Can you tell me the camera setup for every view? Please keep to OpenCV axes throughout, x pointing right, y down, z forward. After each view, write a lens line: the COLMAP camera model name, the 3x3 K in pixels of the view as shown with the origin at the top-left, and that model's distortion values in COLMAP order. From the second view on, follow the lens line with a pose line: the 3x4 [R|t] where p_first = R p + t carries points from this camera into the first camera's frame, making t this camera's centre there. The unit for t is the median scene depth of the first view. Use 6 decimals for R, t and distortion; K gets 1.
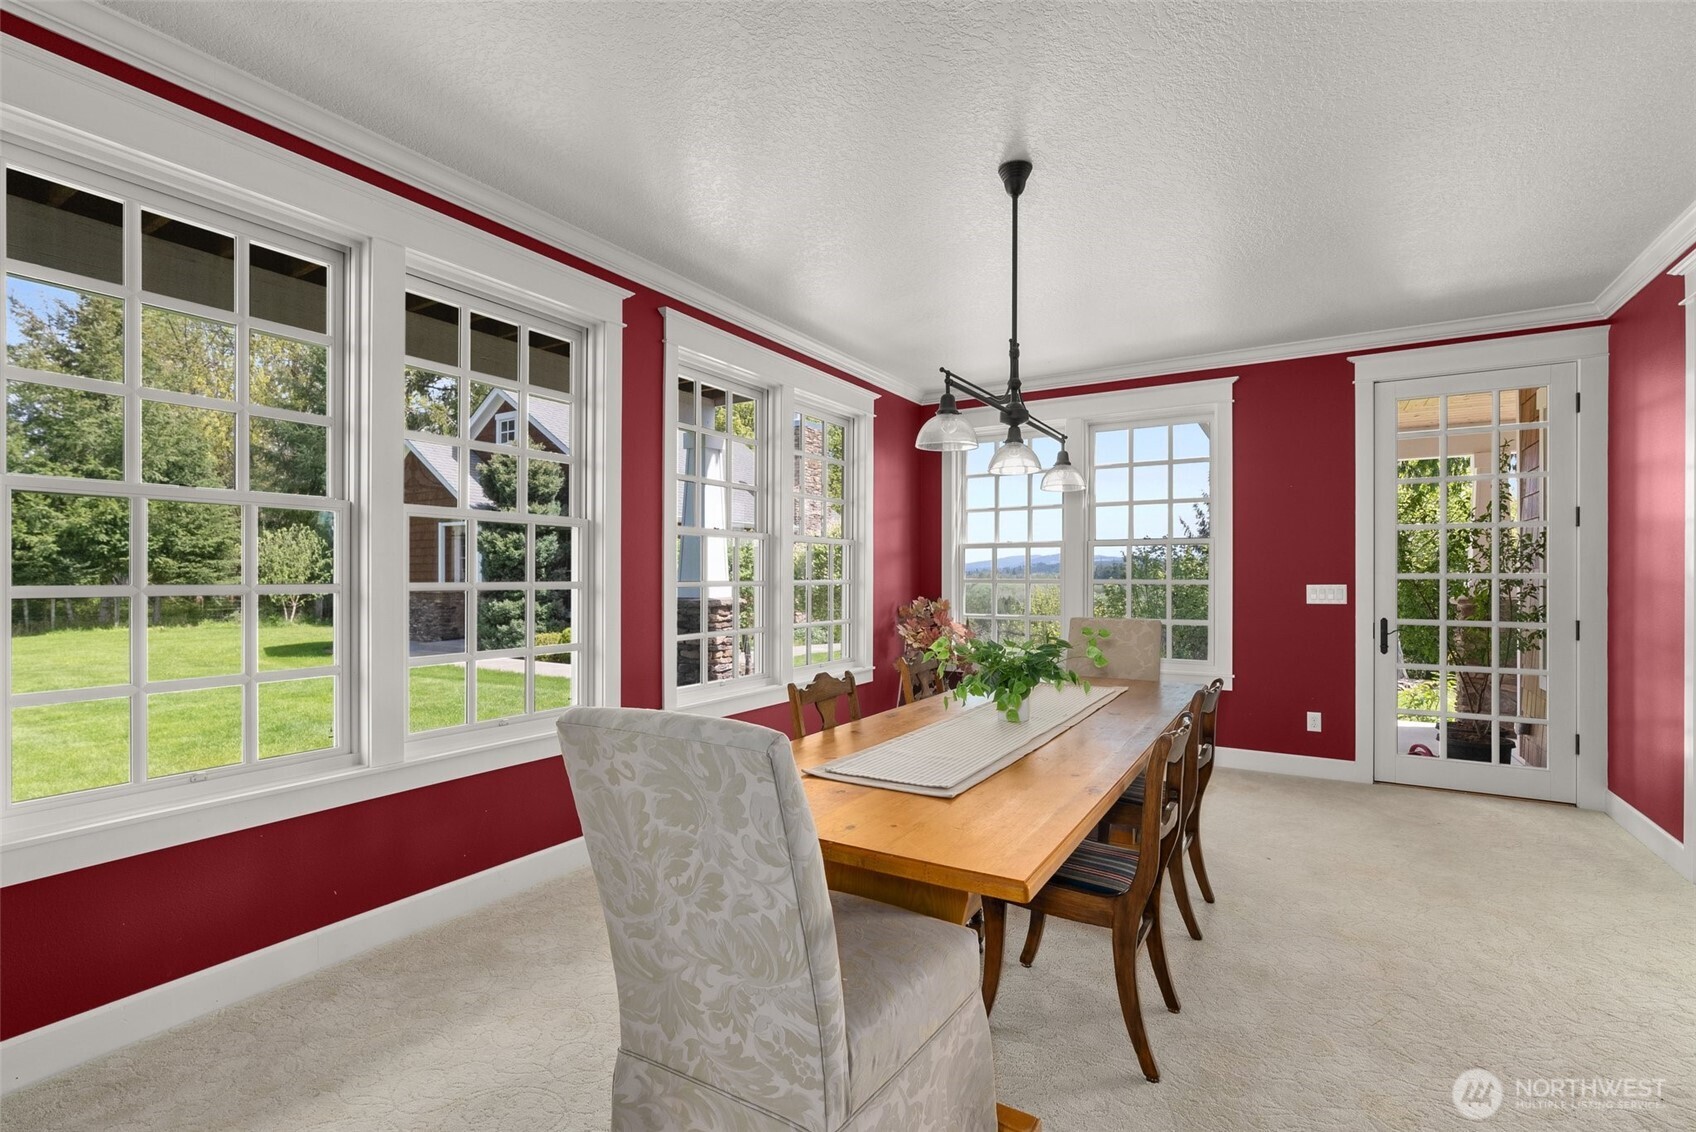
lens RADIAL K [[769.5, 0, 845.1], [0, 769.5, 568.6], [0, 0, 1]] dist [-0.004172, 0.001513]
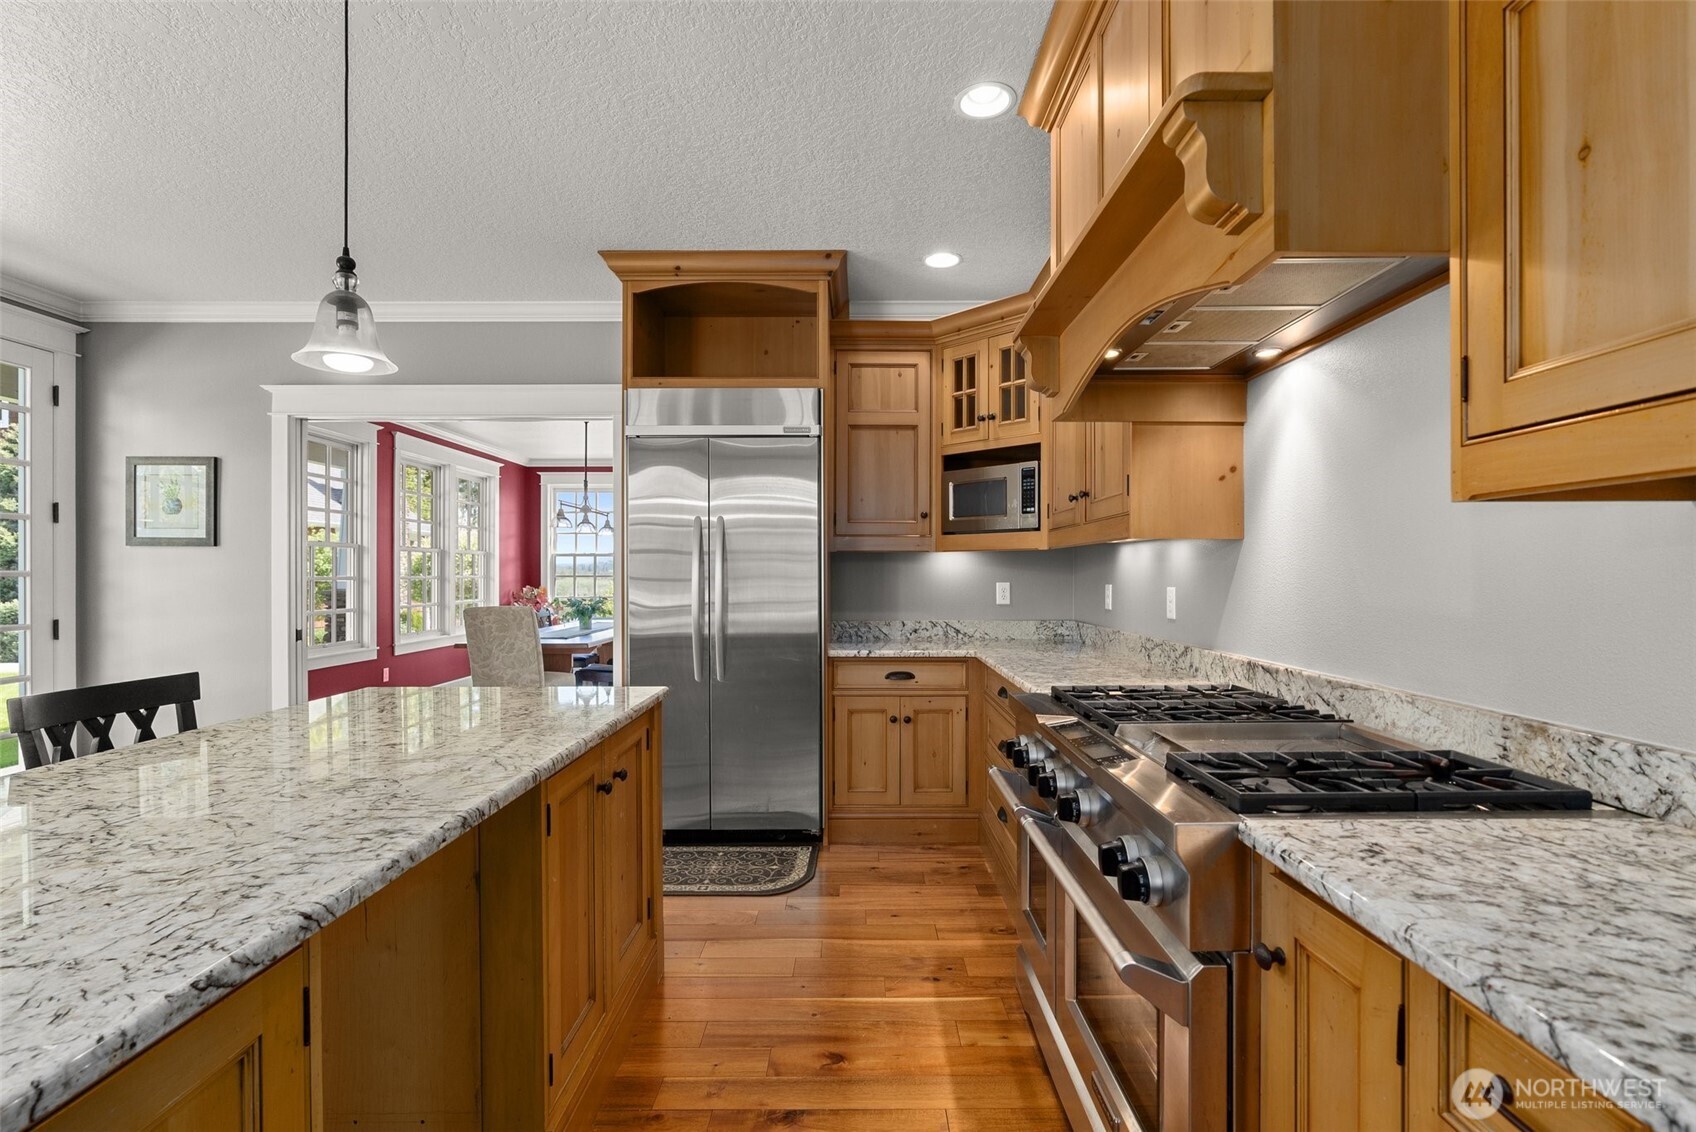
lens RADIAL K [[769.5, 0, 847.1], [0, 769.5, 565.5], [0, 0, 1]] dist [-0.004172, 0.001513]
pose [[0.856772, 0.002763, 0.515688, -0.228334], [-0.002706, 0.999996, -0.000862, -0.010245], [-0.515689, -0.000657, 0.856776, -1.056528]]
